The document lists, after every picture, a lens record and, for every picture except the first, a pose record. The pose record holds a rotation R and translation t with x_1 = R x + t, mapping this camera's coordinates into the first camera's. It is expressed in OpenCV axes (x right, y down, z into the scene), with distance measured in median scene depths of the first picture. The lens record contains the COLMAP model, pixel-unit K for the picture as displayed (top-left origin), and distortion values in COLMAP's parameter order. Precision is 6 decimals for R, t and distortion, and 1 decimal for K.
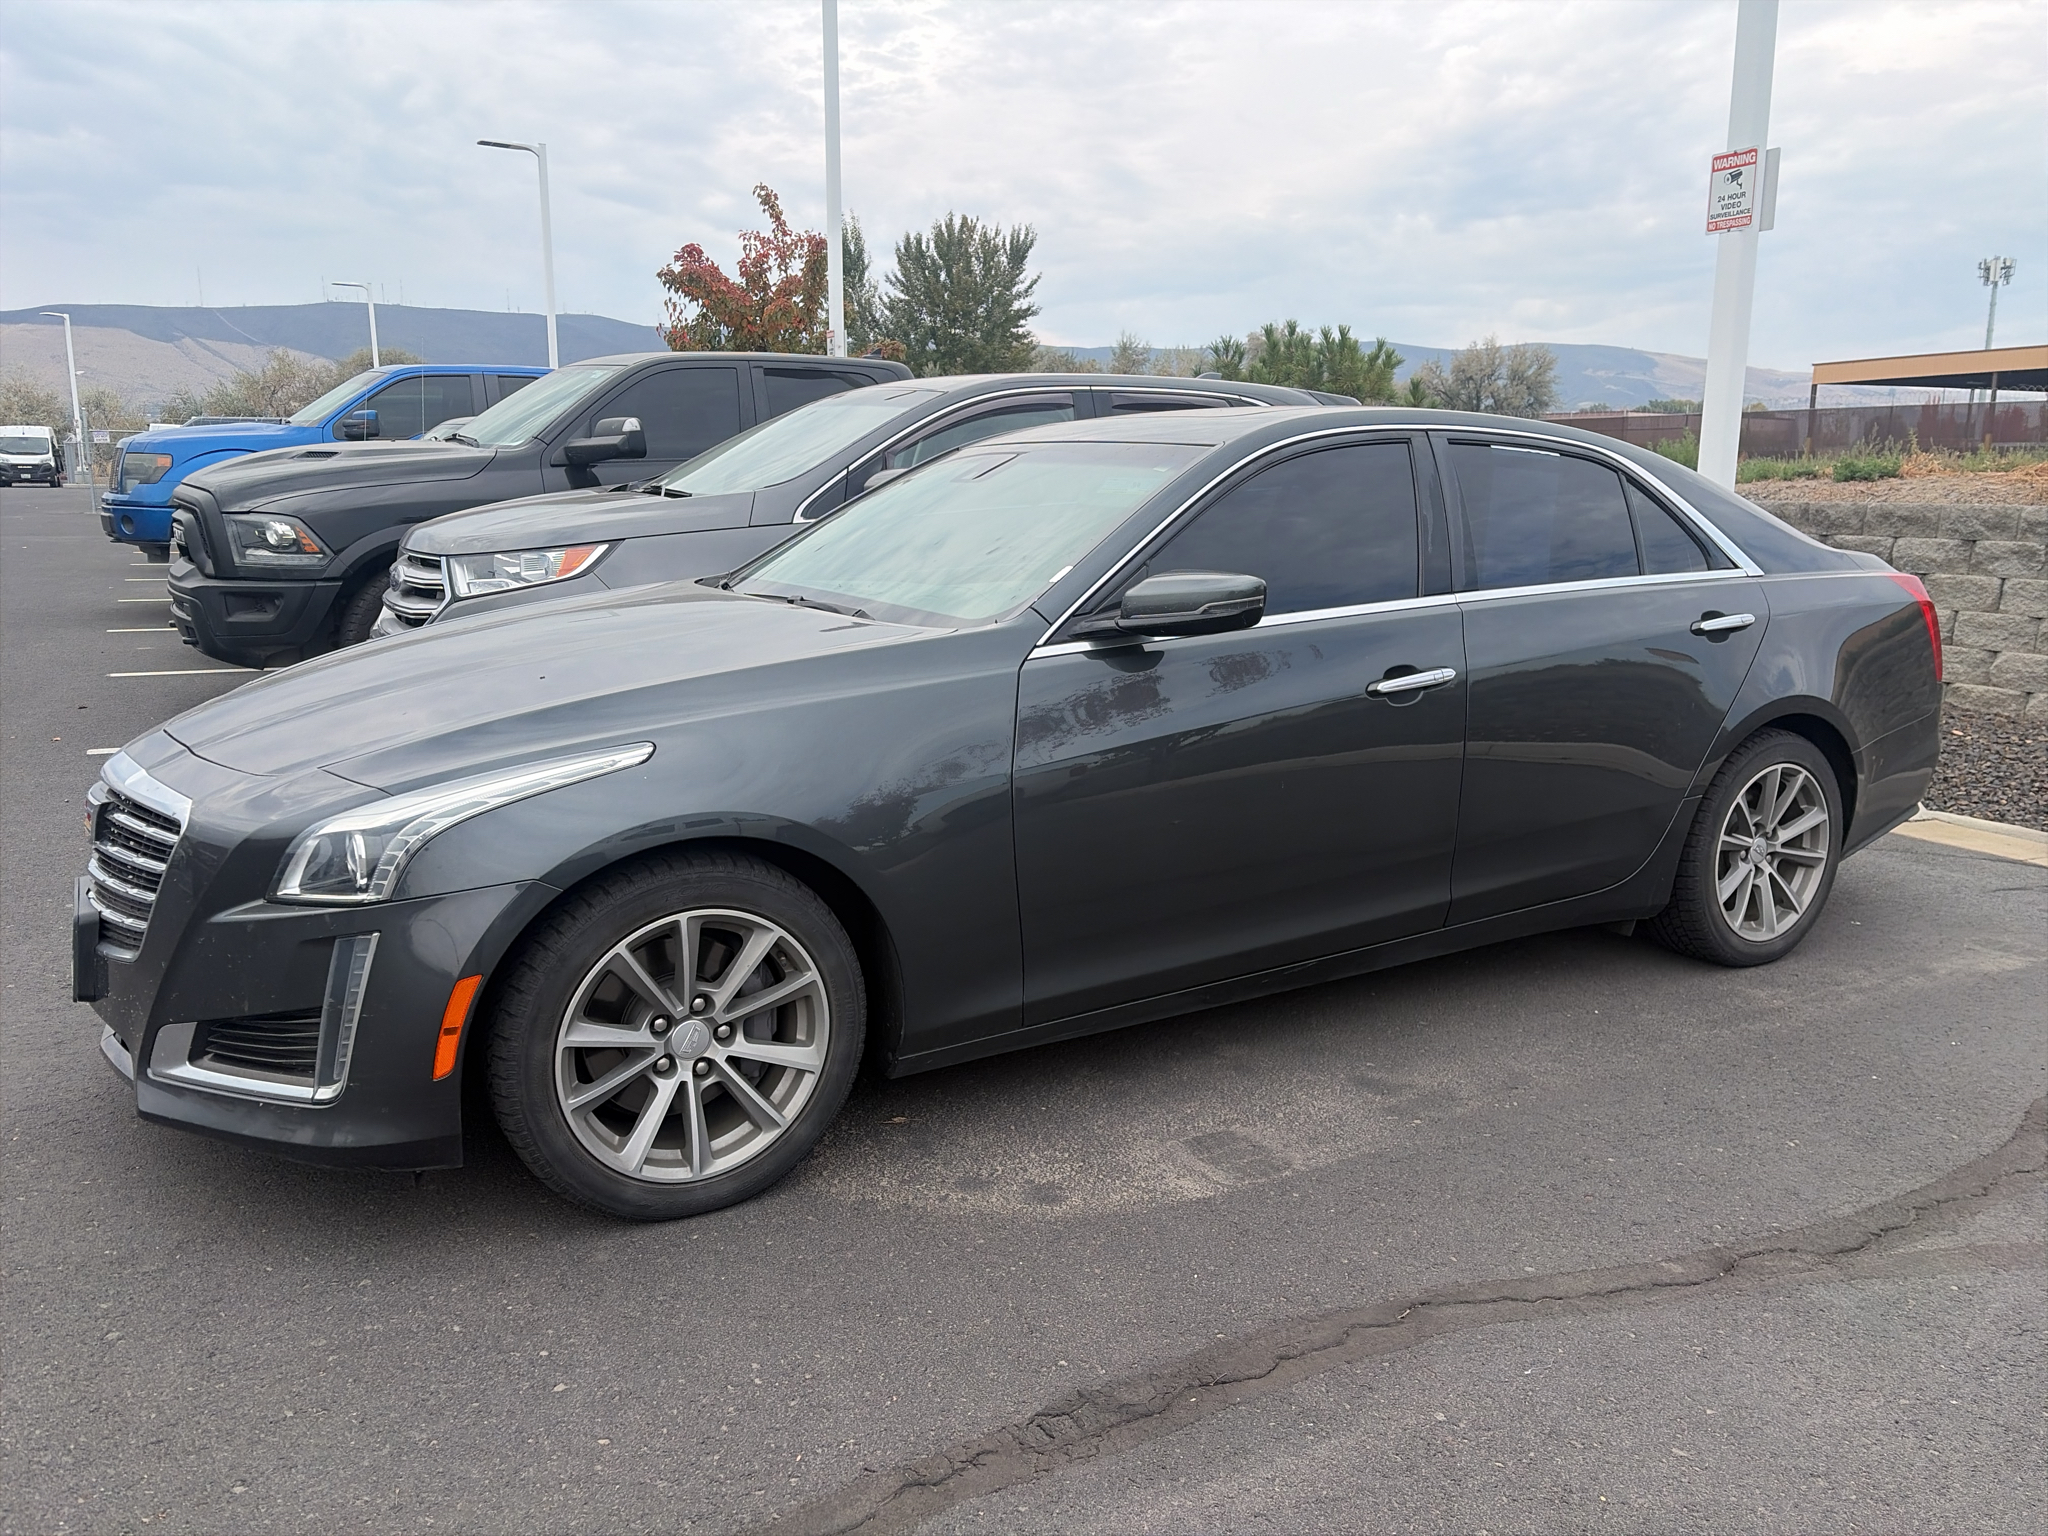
lens RADIAL K [[1655.3, 0, 1024.0], [0, 1655.3, 768.0], [0, 0, 1]] dist [0.048222, -0.054085]
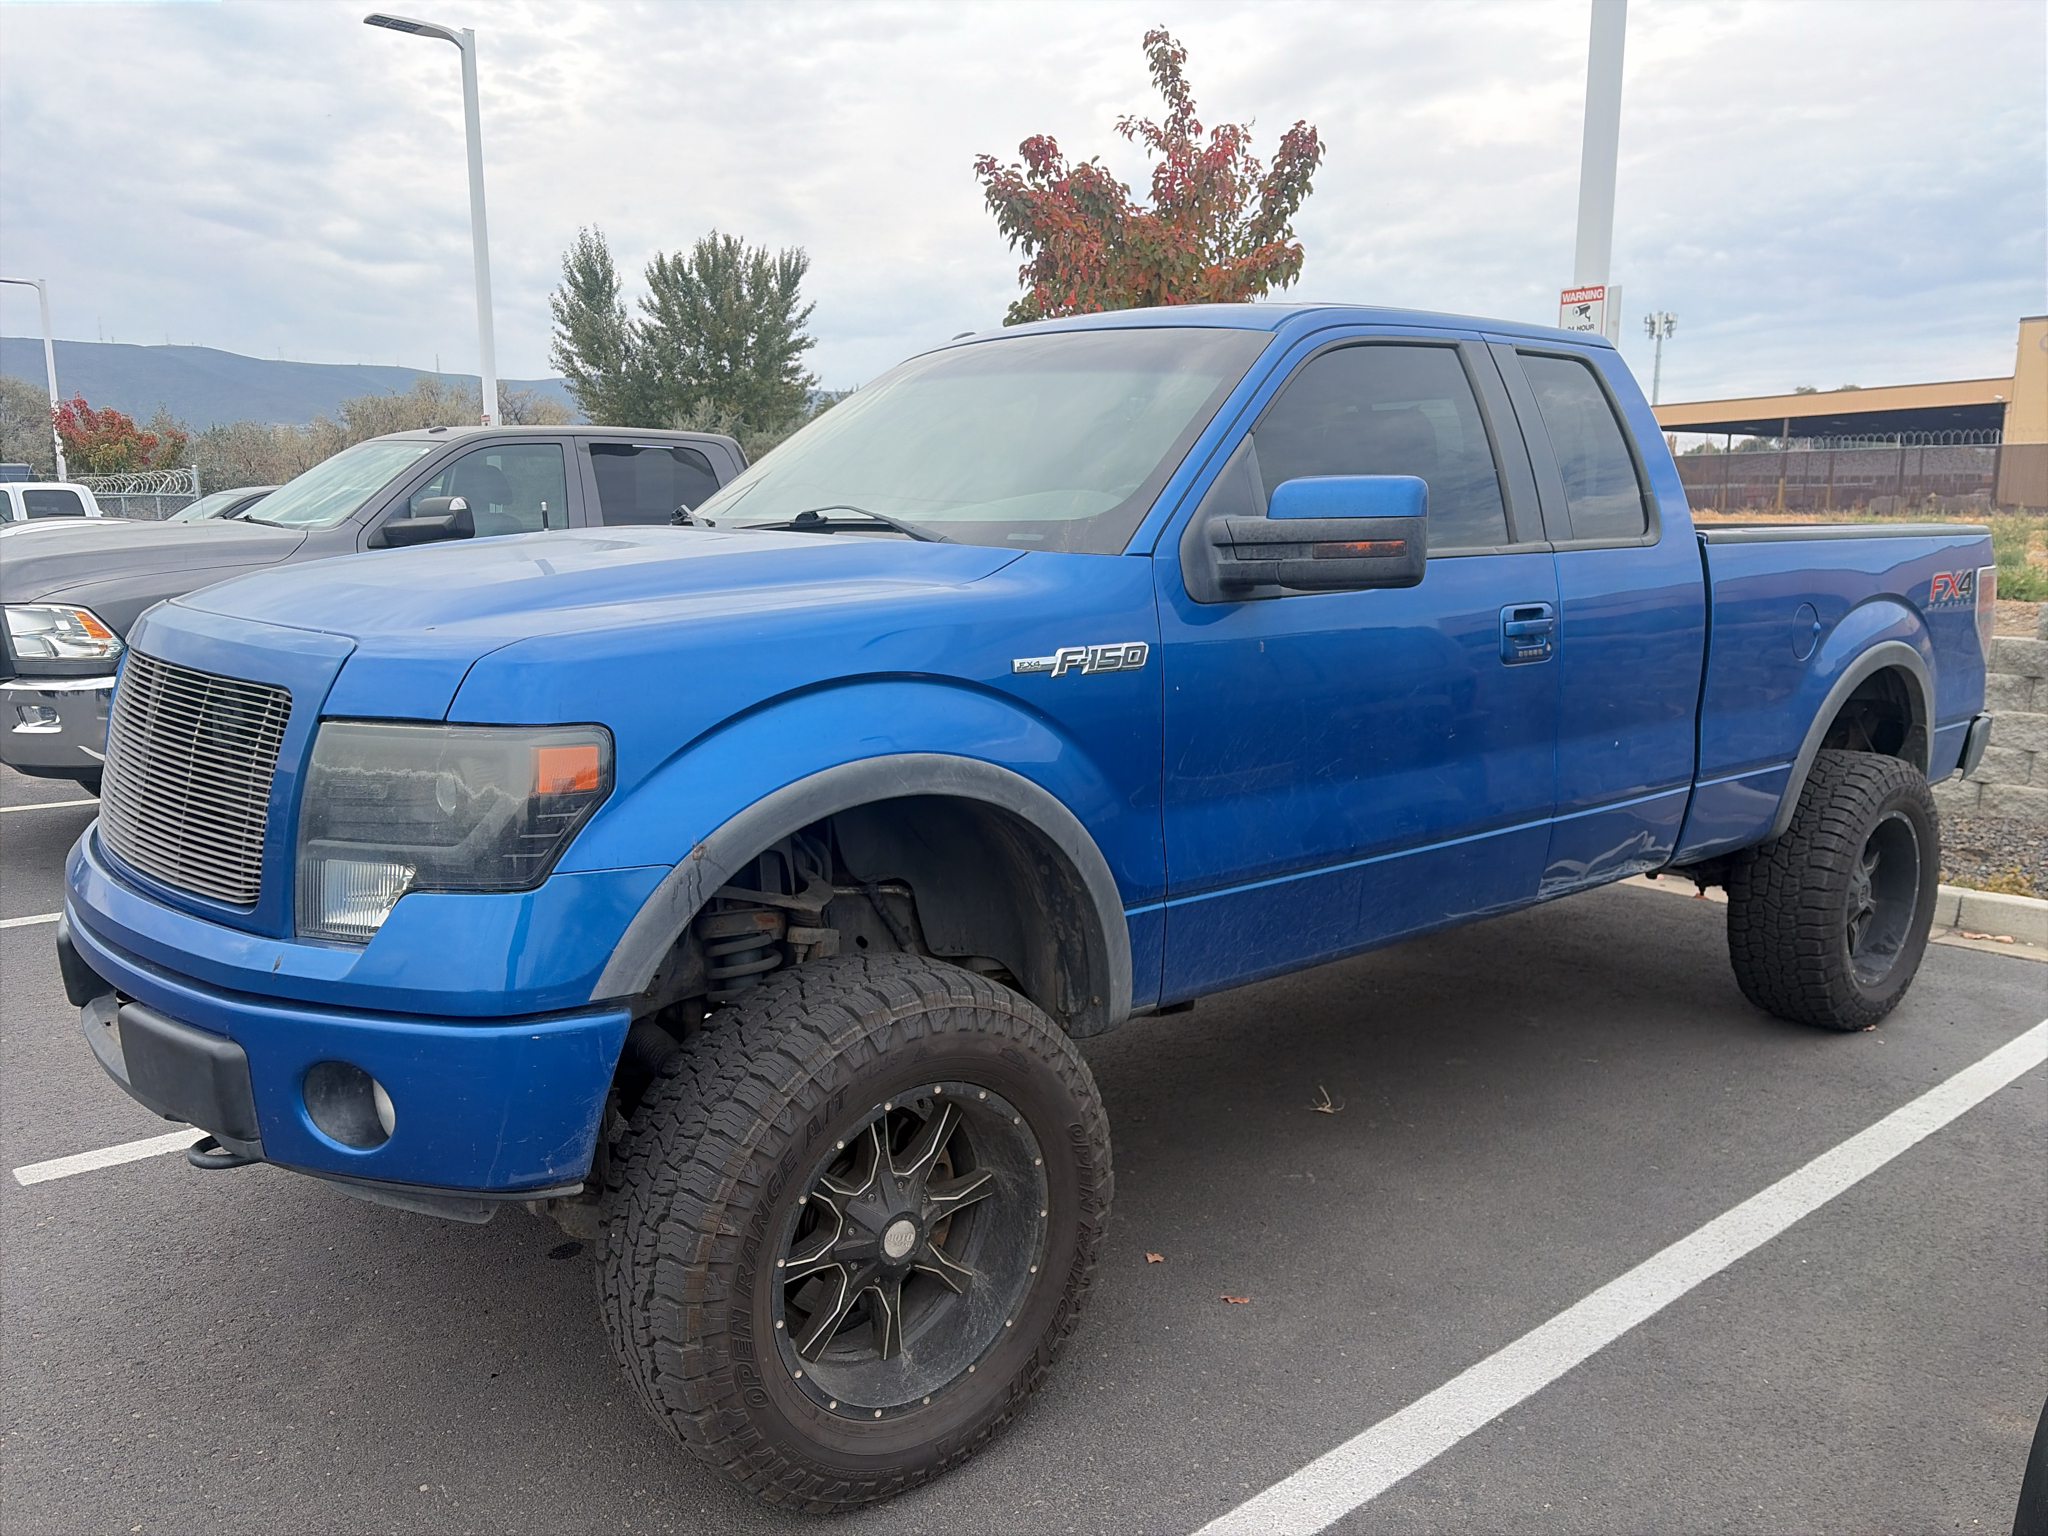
lens RADIAL K [[1616.2, 0, 1011.1], [0, 1616.2, 763.8], [0, 0, 1]] dist [0.007486, -0.004732]
pose [[0.973440, -0.044766, 0.224525, -0.091679], [0.049926, 0.998602, -0.017357, -0.032166], [-0.223434, 0.028105, 0.974314, 0.146948]]
